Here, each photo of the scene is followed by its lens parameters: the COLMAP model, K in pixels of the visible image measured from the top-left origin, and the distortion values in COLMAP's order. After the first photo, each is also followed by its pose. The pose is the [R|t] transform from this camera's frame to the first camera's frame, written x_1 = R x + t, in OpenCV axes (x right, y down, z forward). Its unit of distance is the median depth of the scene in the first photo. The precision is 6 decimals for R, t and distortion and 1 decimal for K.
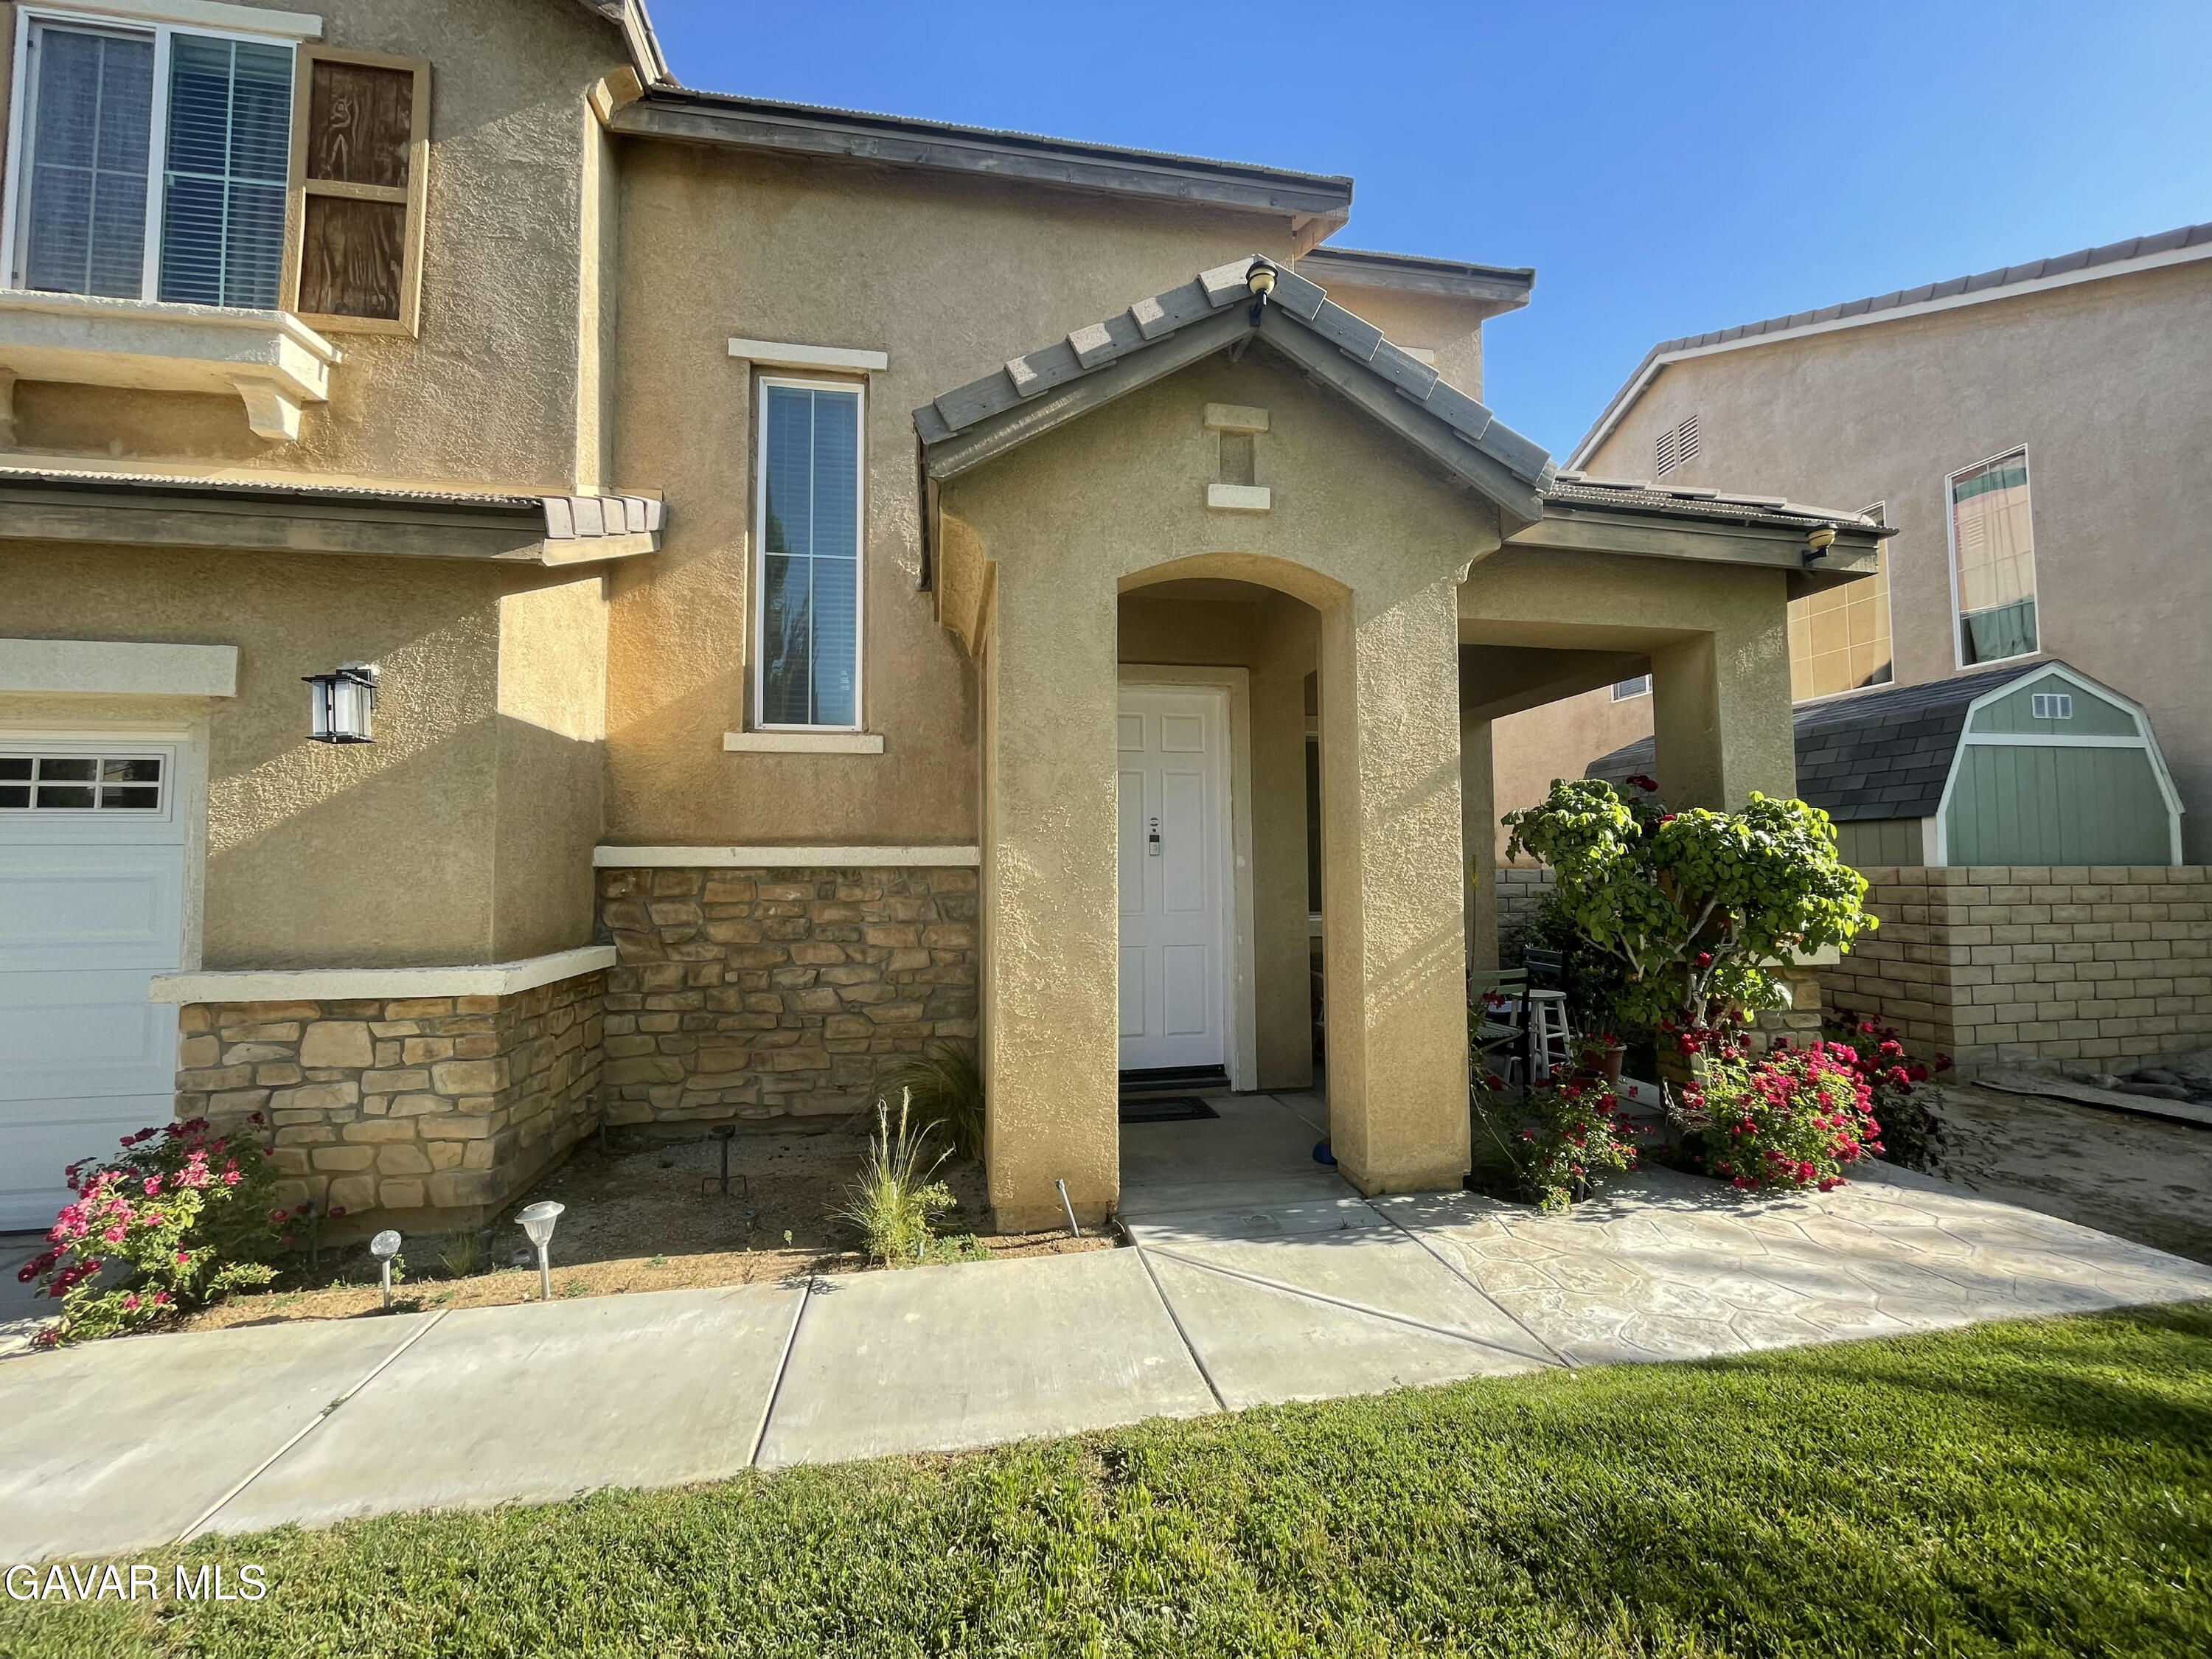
lens RADIAL K [[893.1, 0, 1109.0], [0, 893.1, 827.6], [0, 0, 1]] dist [-0.003563, 0.000047]
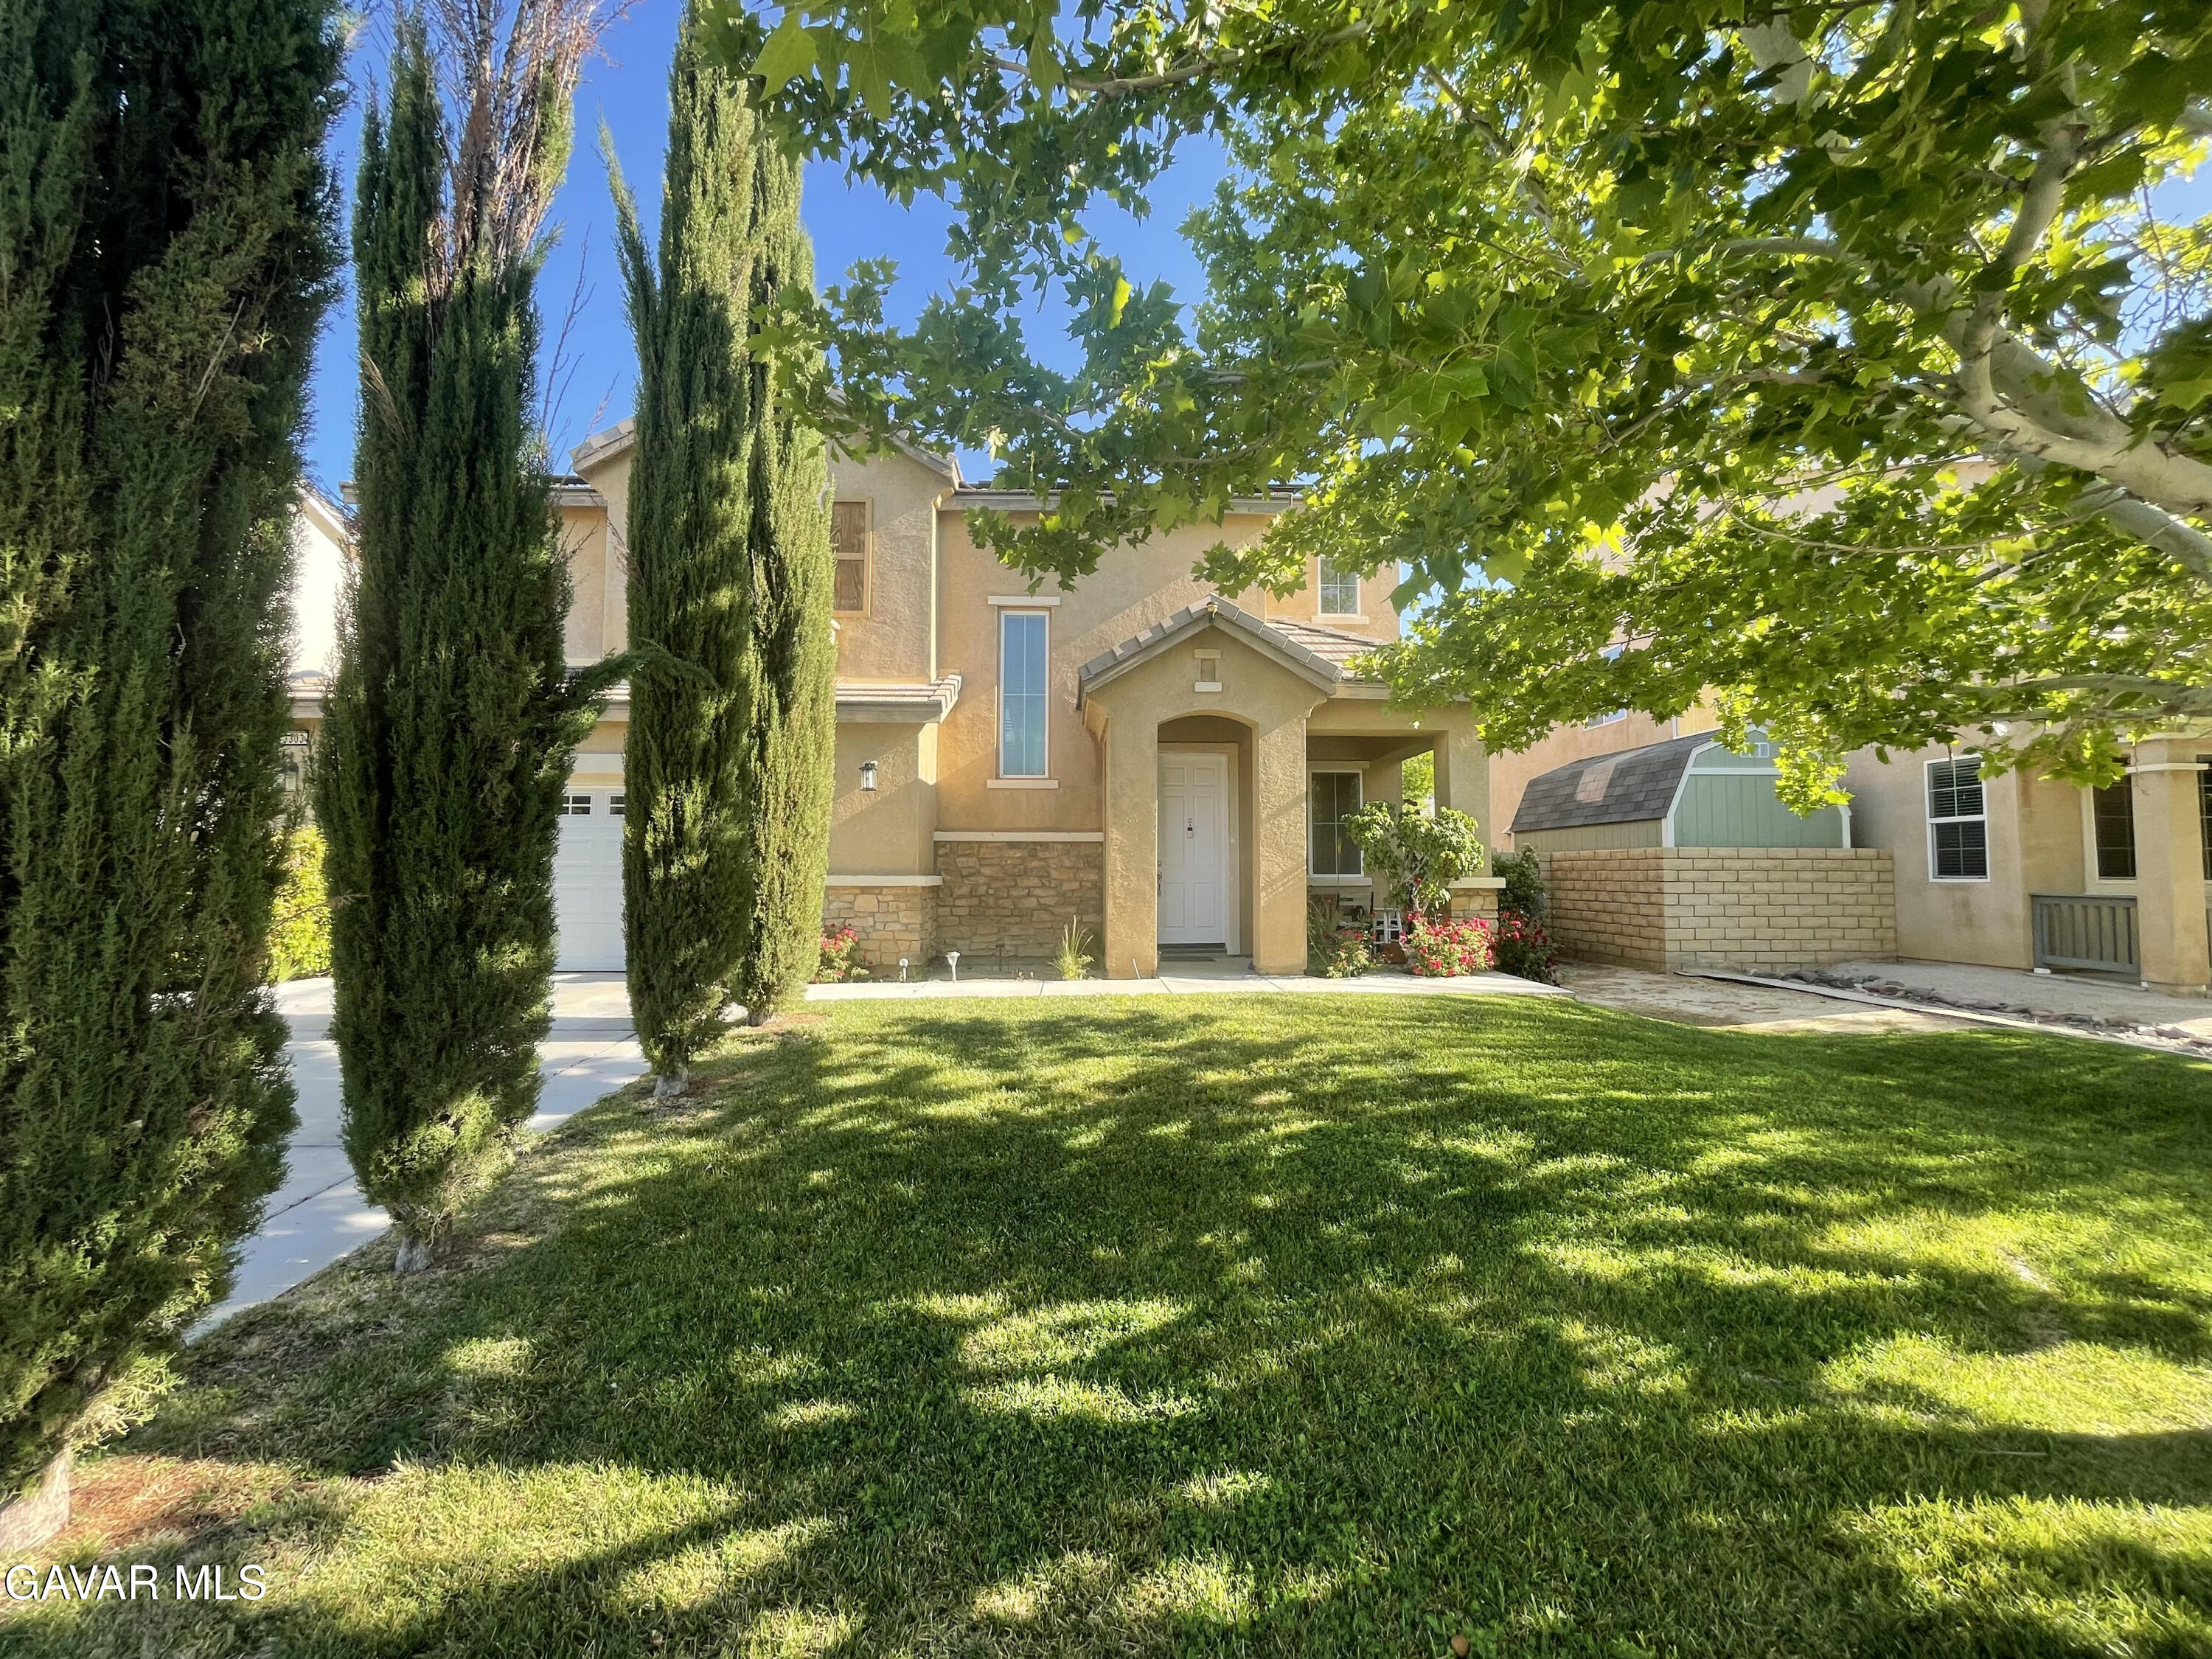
lens RADIAL K [[893.1, 0, 1109.0], [0, 893.1, 827.6], [0, 0, 1]] dist [-0.003563, 0.000047]
pose [[0.989526, 0.000886, -0.144352, 0.202924], [-0.001071, 0.999999, -0.001209, 0.014340], [0.144351, 0.001351, 0.989526, -1.273864]]
